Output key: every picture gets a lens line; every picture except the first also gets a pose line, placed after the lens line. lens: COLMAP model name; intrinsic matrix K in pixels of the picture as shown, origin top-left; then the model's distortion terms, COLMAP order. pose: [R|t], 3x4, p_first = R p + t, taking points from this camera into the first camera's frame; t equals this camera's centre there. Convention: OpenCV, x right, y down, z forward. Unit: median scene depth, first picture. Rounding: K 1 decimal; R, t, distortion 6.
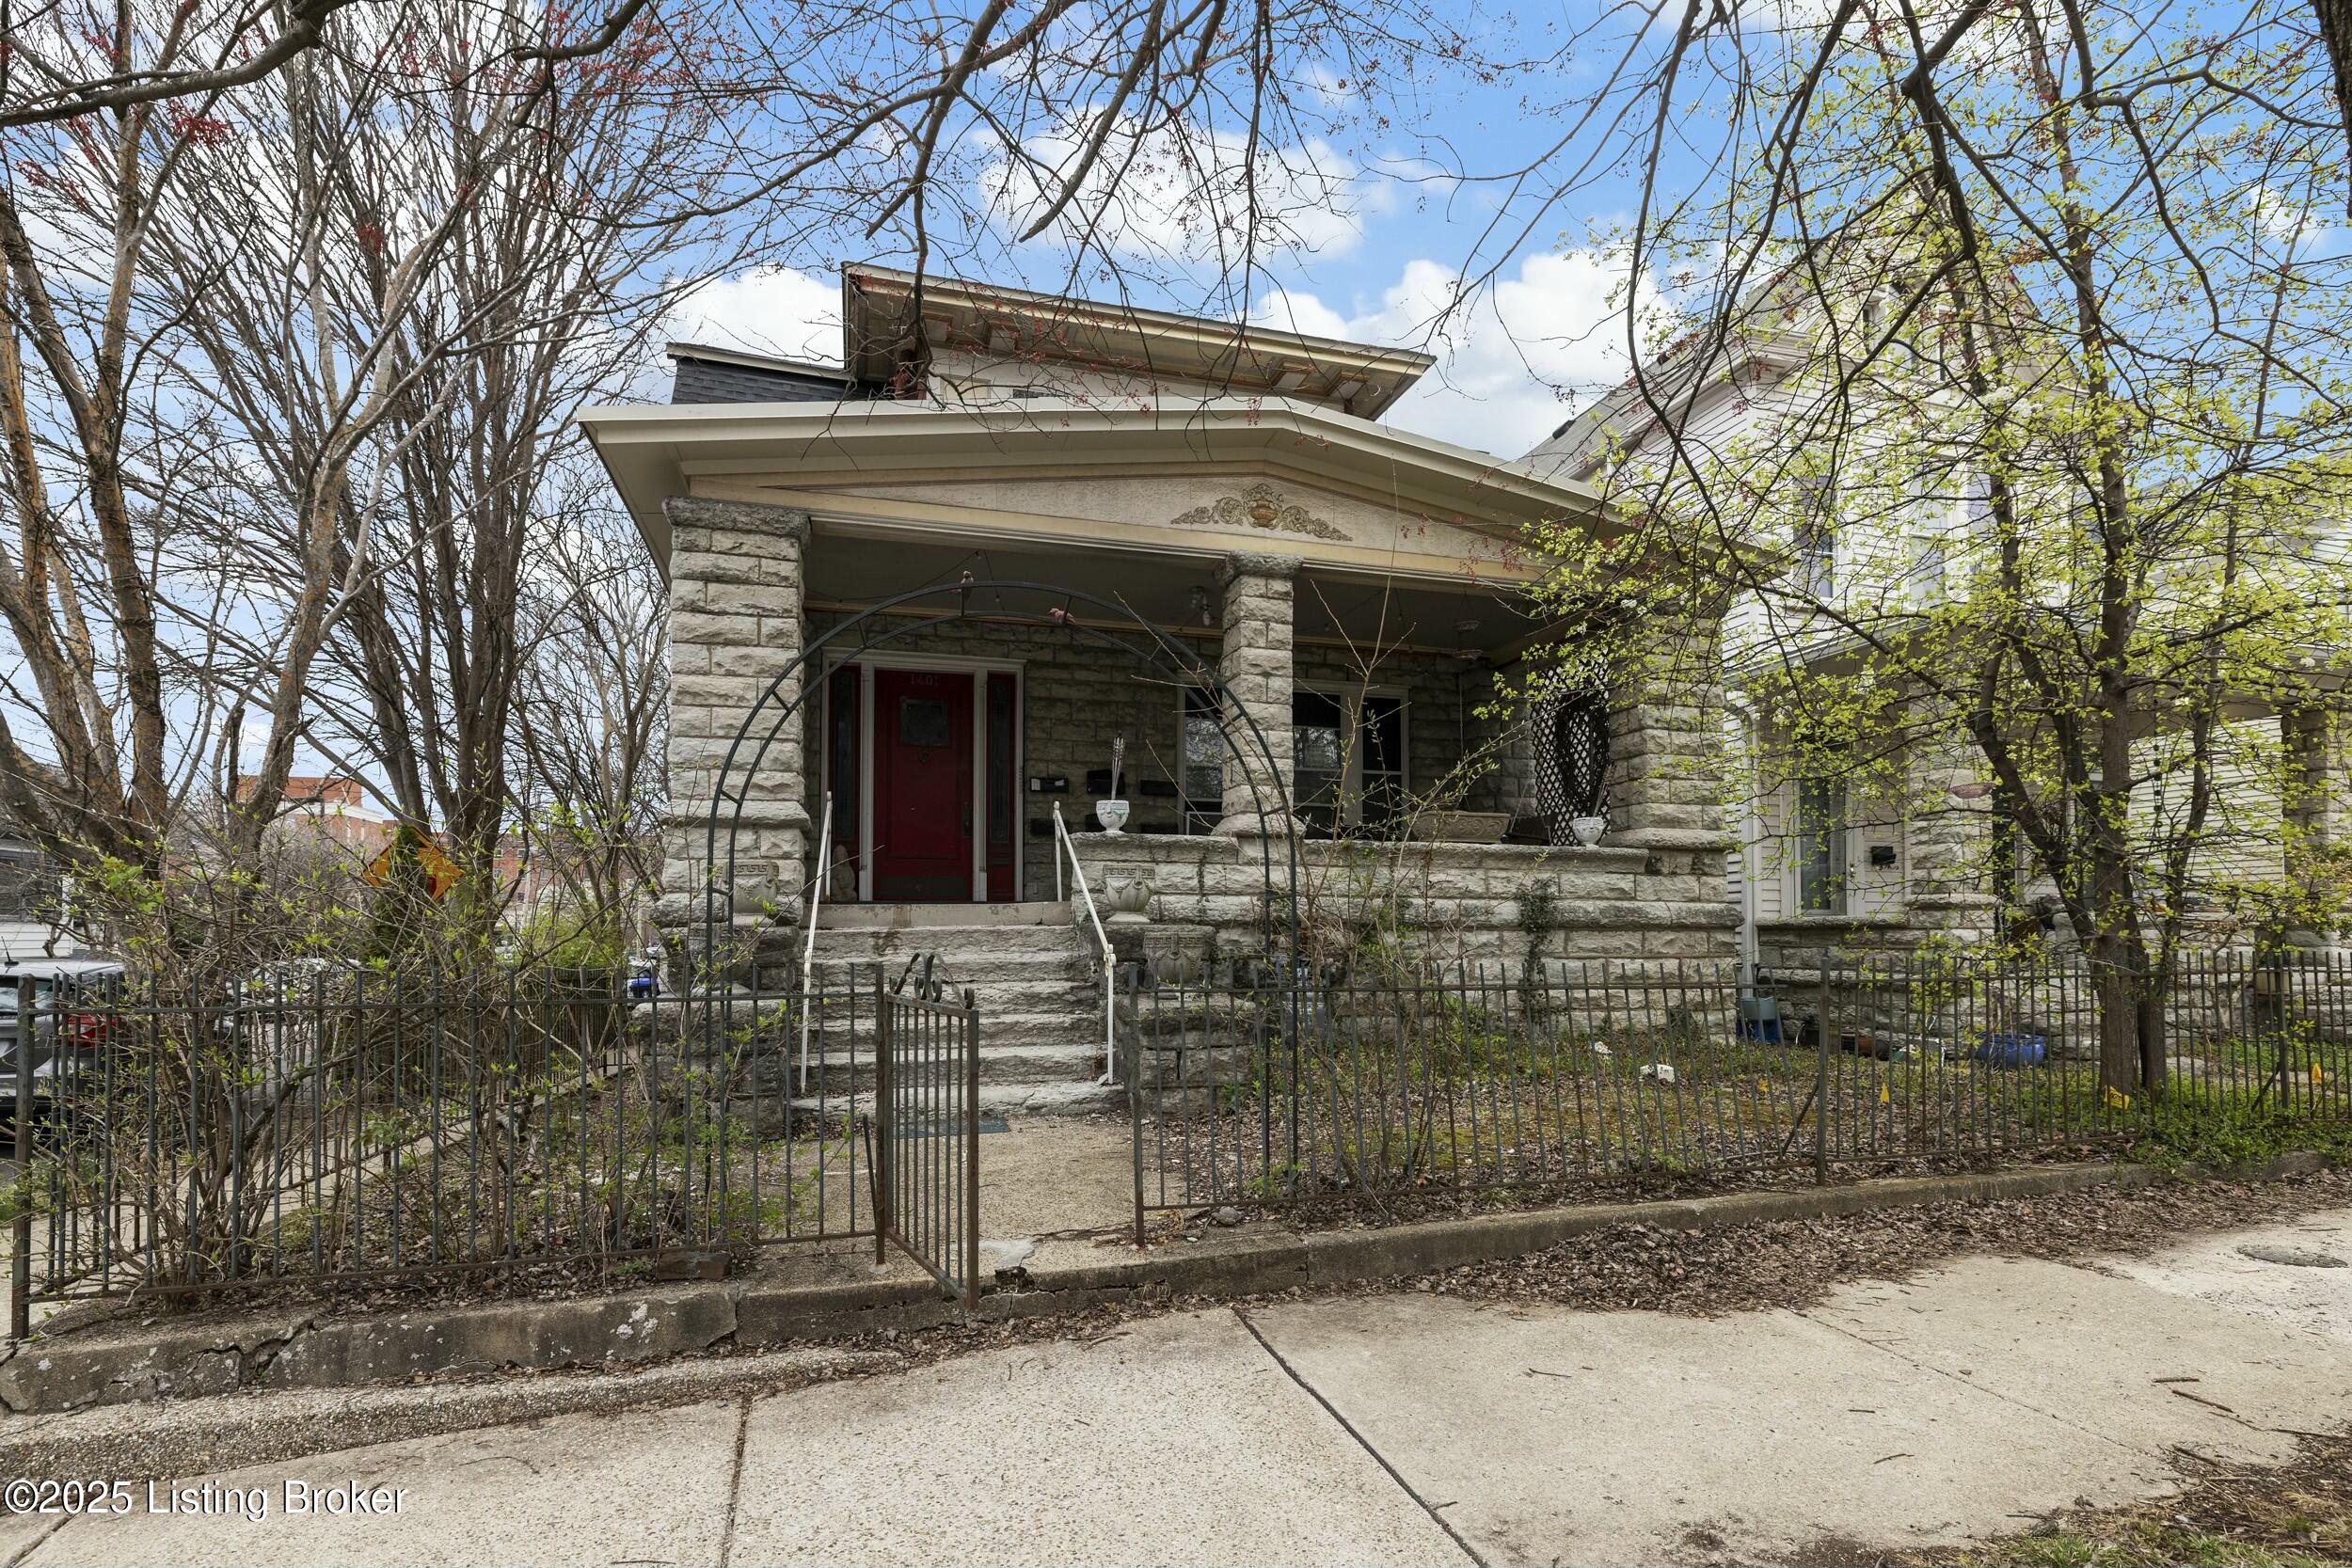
lens RADIAL K [[1104.8, 0, 1130.3], [0, 1104.8, 859.8], [0, 0, 1]] dist [-0.000462, -0.000044]
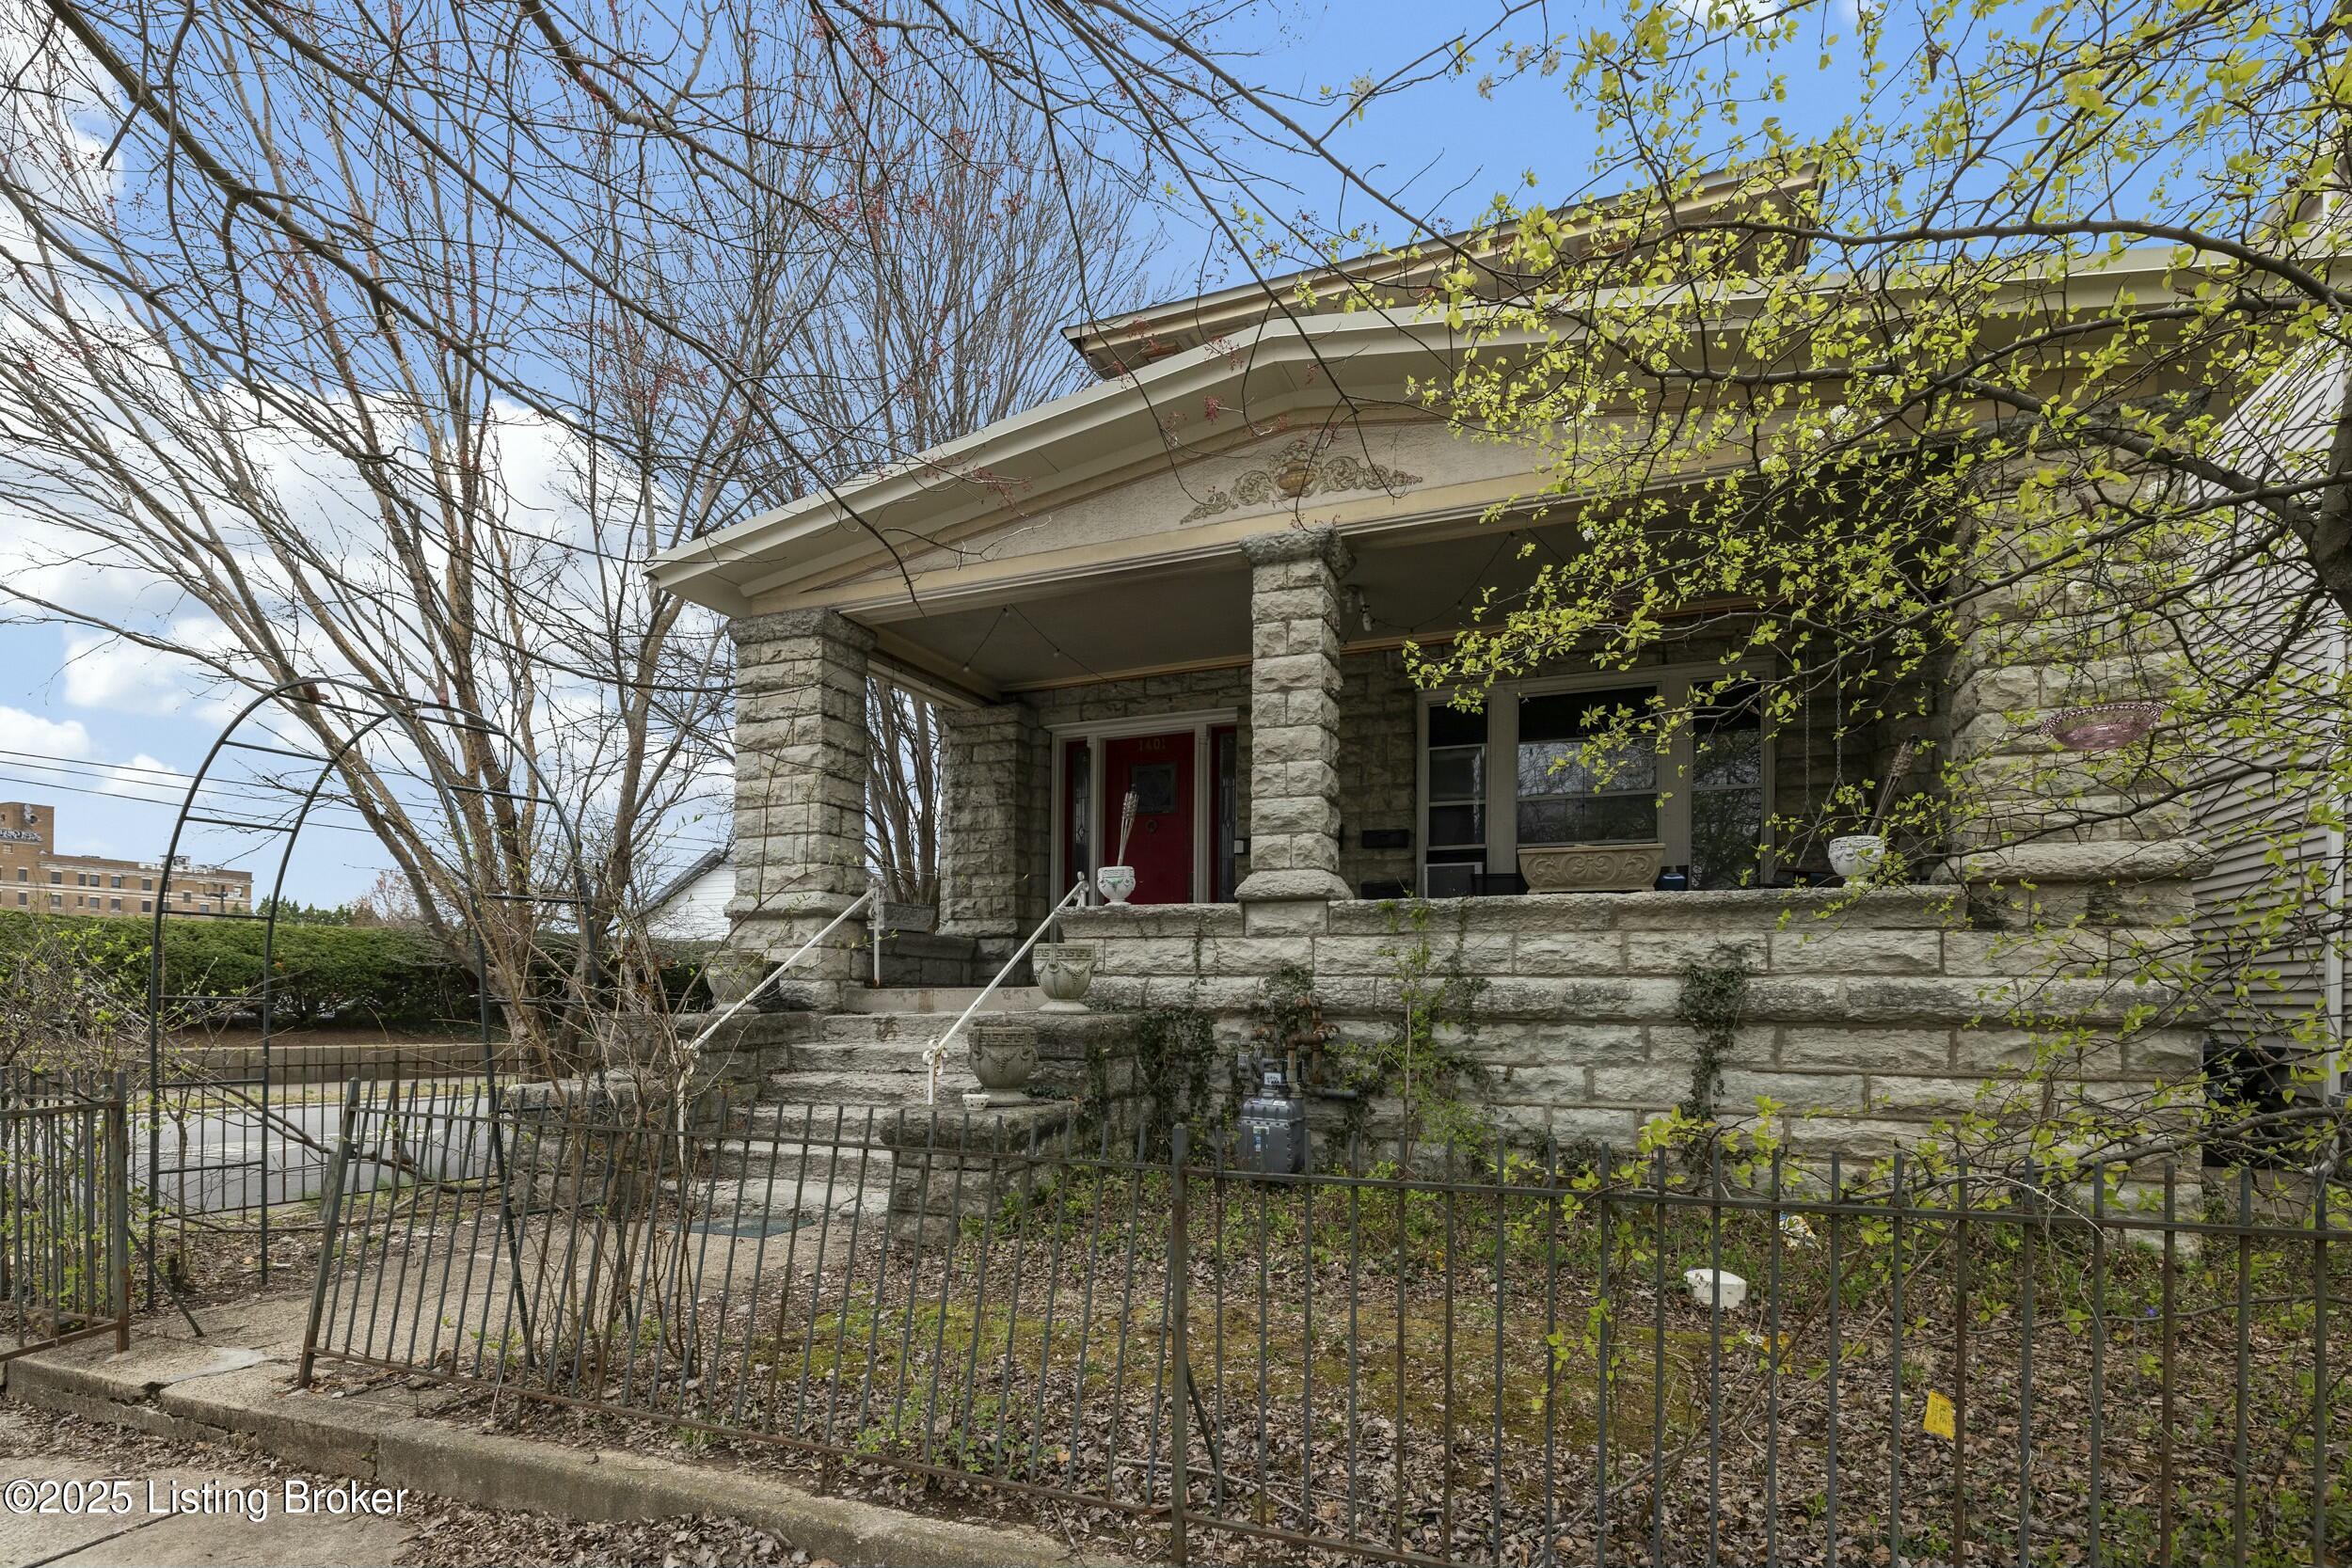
lens RADIAL K [[1112.2, 0, 1179.9], [0, 1112.2, 950.4], [0, 0, 1]] dist [0.001319, 0.000170]
pose [[0.796637, -0.021407, -0.604079, 0.519843], [0.038067, 0.999166, 0.014794, 0.000225], [0.603258, -0.034781, 0.796787, 0.323427]]
